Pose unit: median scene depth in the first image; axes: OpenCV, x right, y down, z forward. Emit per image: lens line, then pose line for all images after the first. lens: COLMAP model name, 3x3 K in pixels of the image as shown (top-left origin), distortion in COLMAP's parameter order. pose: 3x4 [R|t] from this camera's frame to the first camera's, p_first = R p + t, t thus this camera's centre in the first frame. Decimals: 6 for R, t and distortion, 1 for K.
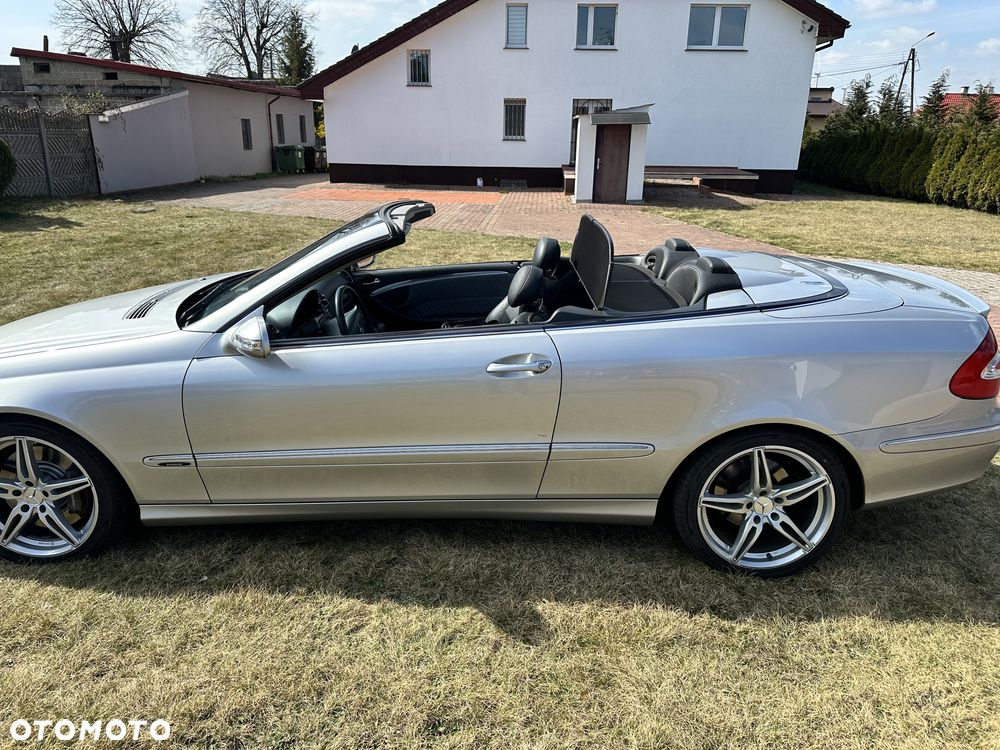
lens RADIAL K [[714.4, 0, 500.0], [0, 714.4, 375.0], [0, 0, 1]] dist [0.001861, -0.000785]
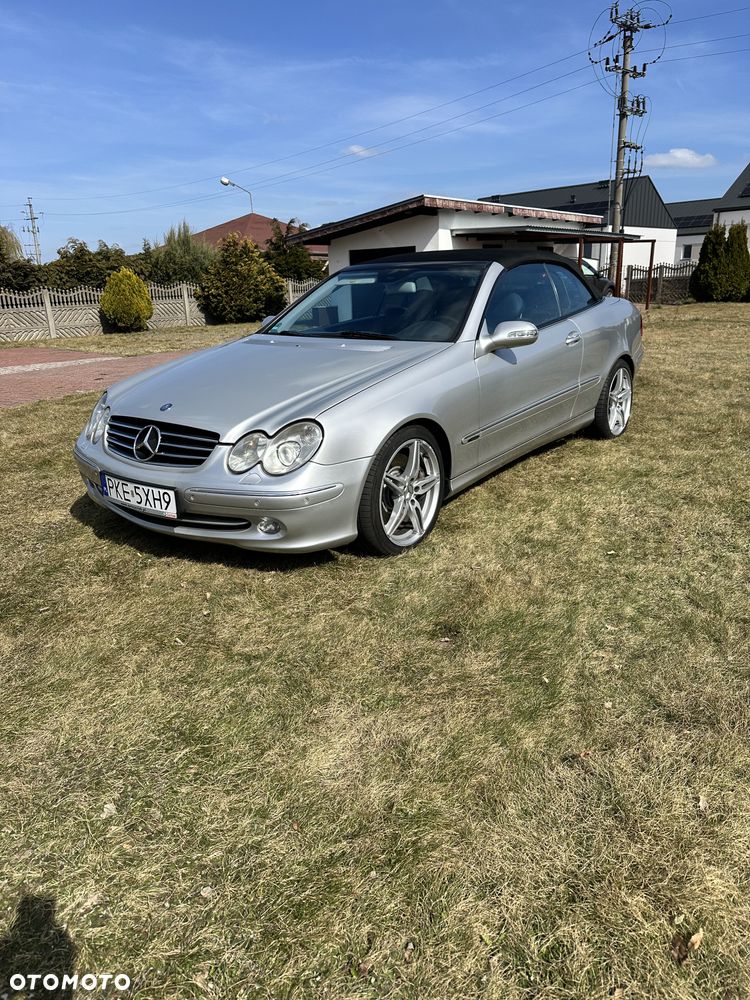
lens RADIAL K [[705.8, 0, 374.1], [0, 705.8, 503.5], [0, 0, 1]] dist [0.059029, -0.071957]
pose [[0.606906, -0.273511, 0.746228, -0.180918], [0.278133, 0.952640, 0.122960, 0.002401], [-0.744518, 0.132926, 0.654236, 0.027975]]
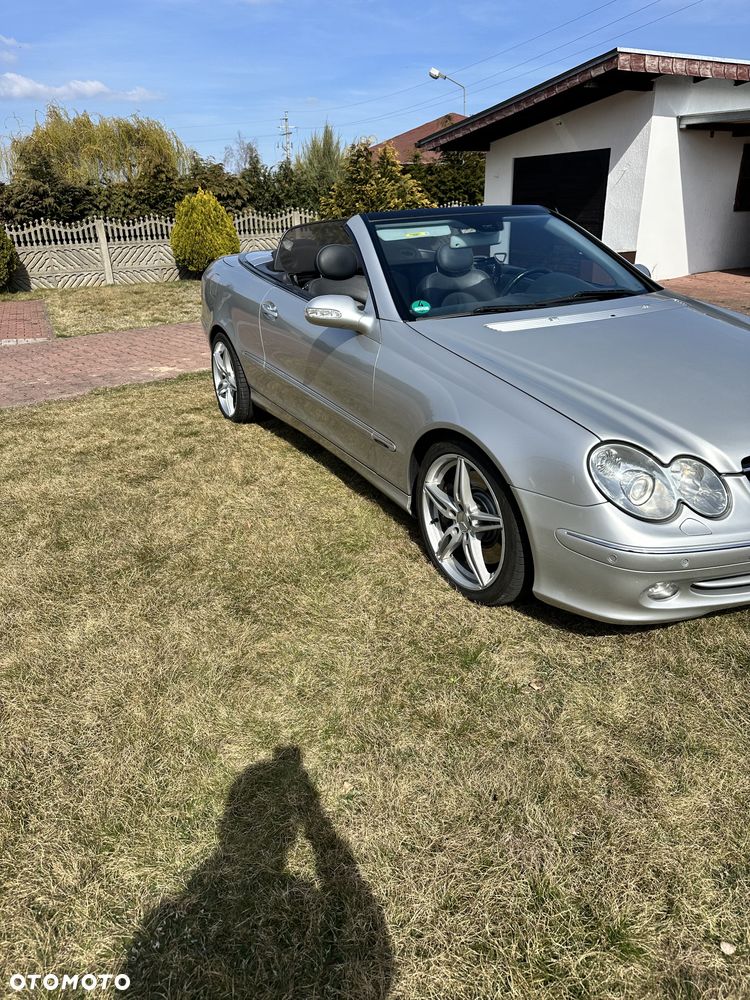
lens RADIAL K [[705.8, 0, 374.1], [0, 705.8, 503.5], [0, 0, 1]] dist [0.059029, -0.071957]
pose [[0.855418, -0.237095, 0.460484, 0.113759], [0.195621, 0.971117, 0.136616, -0.030618], [-0.479574, -0.026784, 0.877092, 0.134410]]
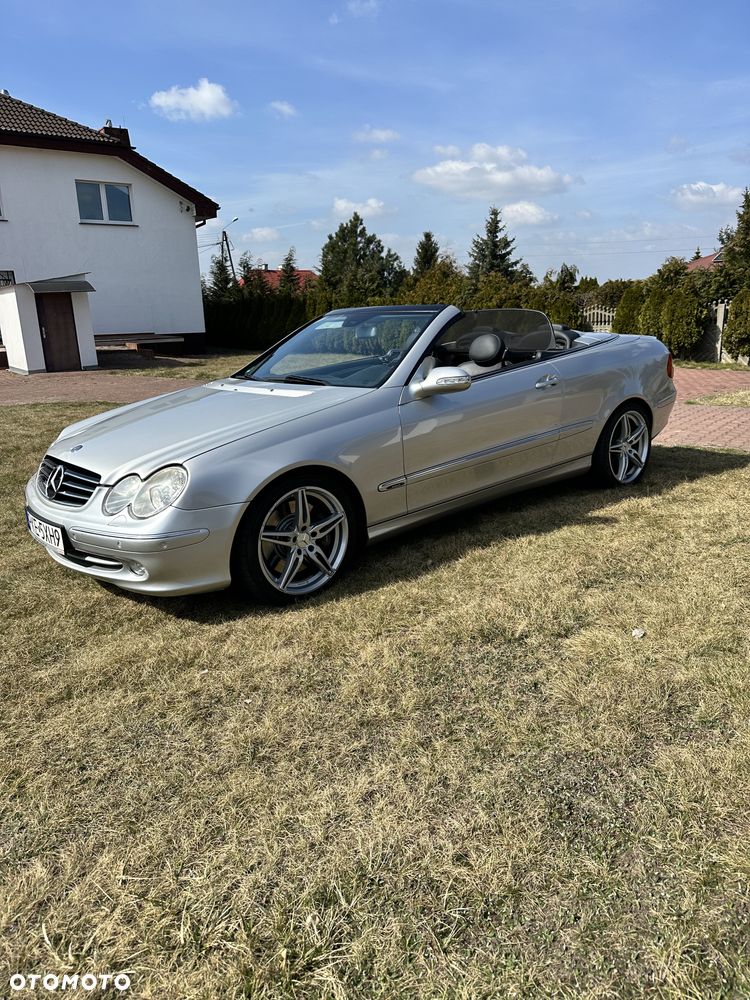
lens RADIAL K [[705.8, 0, 374.1], [0, 705.8, 503.5], [0, 0, 1]] dist [0.059029, -0.071957]
pose [[0.754208, -0.214004, 0.620784, -0.146078], [0.252123, 0.967314, 0.027152, 0.012184], [-0.606304, 0.136035, 0.783511, -0.002522]]
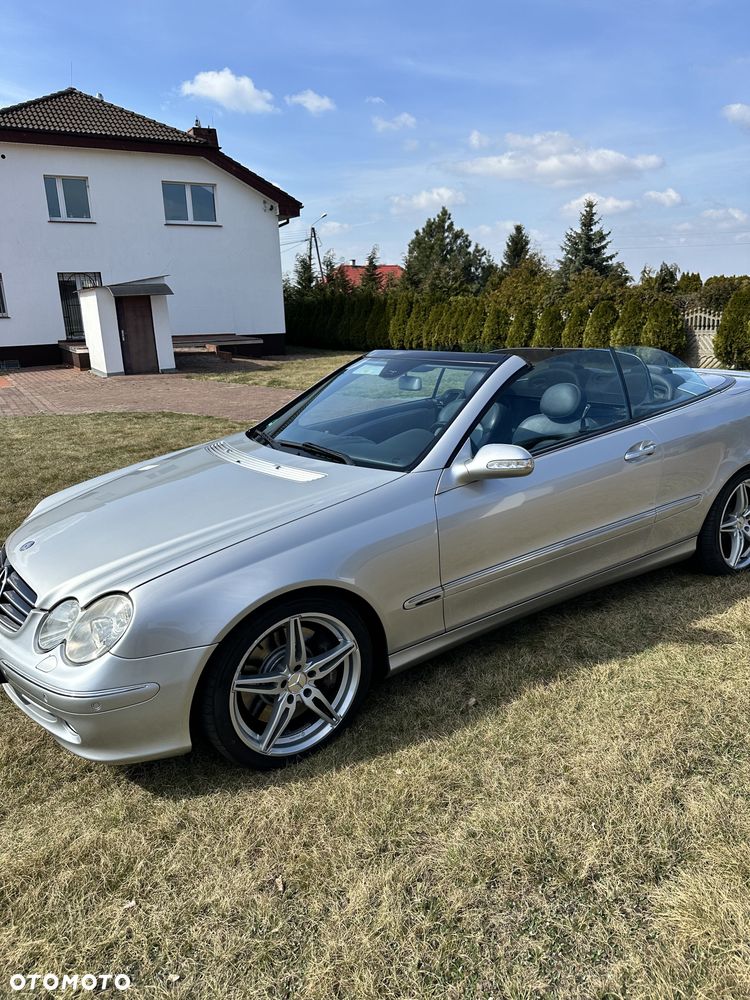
lens RADIAL K [[697.7, 0, 375.1], [0, 697.7, 502.8], [0, 0, 1]] dist [0.140173, -0.245591]
pose [[0.826034, -0.193350, 0.529418, -0.113376], [0.222881, 0.974811, 0.008259, -0.004318], [-0.517679, 0.111175, 0.848321, 0.017740]]
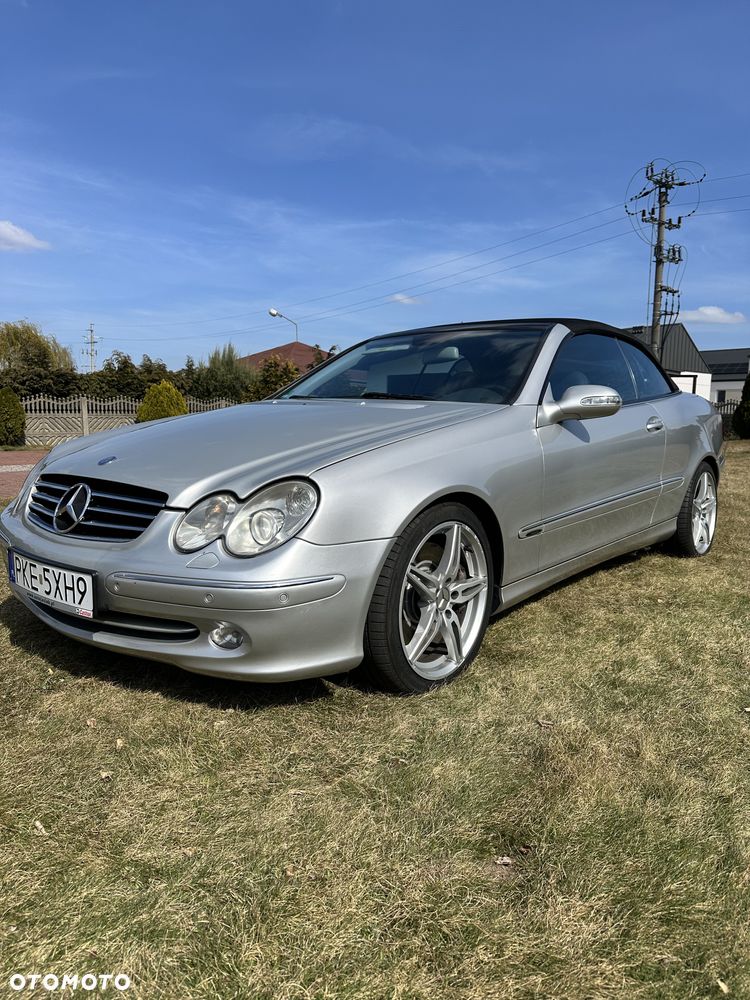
lens RADIAL K [[697.7, 0, 375.1], [0, 697.7, 502.8], [0, 0, 1]] dist [0.140173, -0.245591]
pose [[0.646563, -0.105718, 0.755500, -0.149632], [0.229608, 0.971396, -0.060572, 0.010049], [-0.727486, 0.212633, 0.652343, 0.054767]]
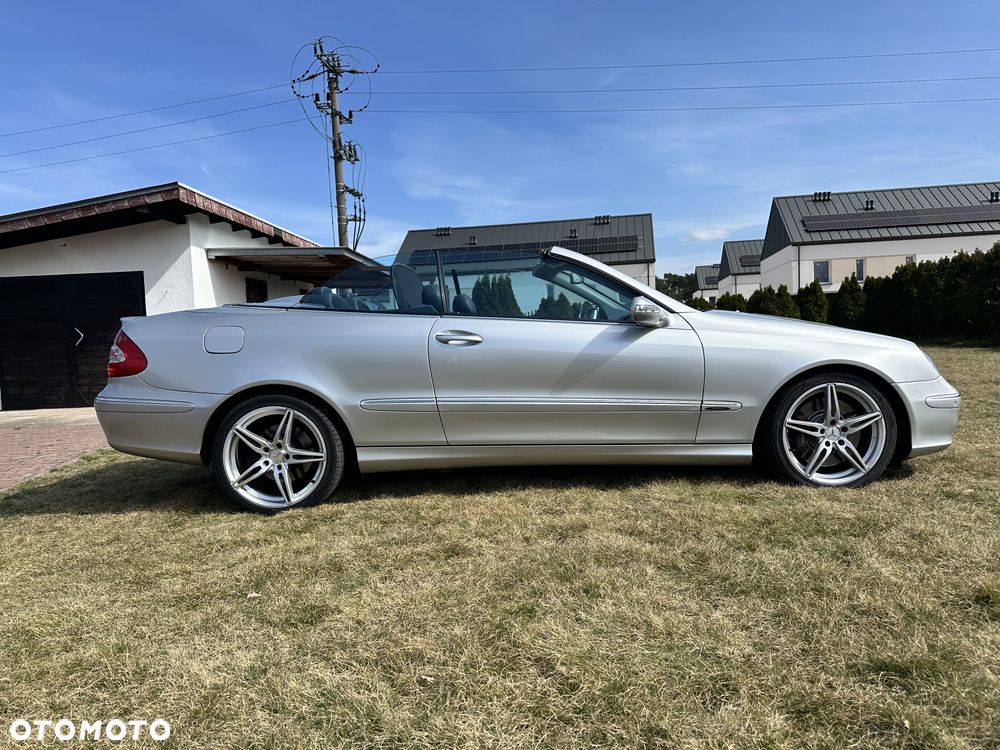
lens RADIAL K [[705.8, 0, 504.7], [0, 705.8, 377.1], [0, 0, 1]] dist [0.059029, -0.071957]
pose [[-0.045159, -0.080802, 0.995707, 0.034138], [0.343286, 0.934771, 0.091427, -0.057225], [-0.938145, 0.345940, -0.014475, 0.278931]]
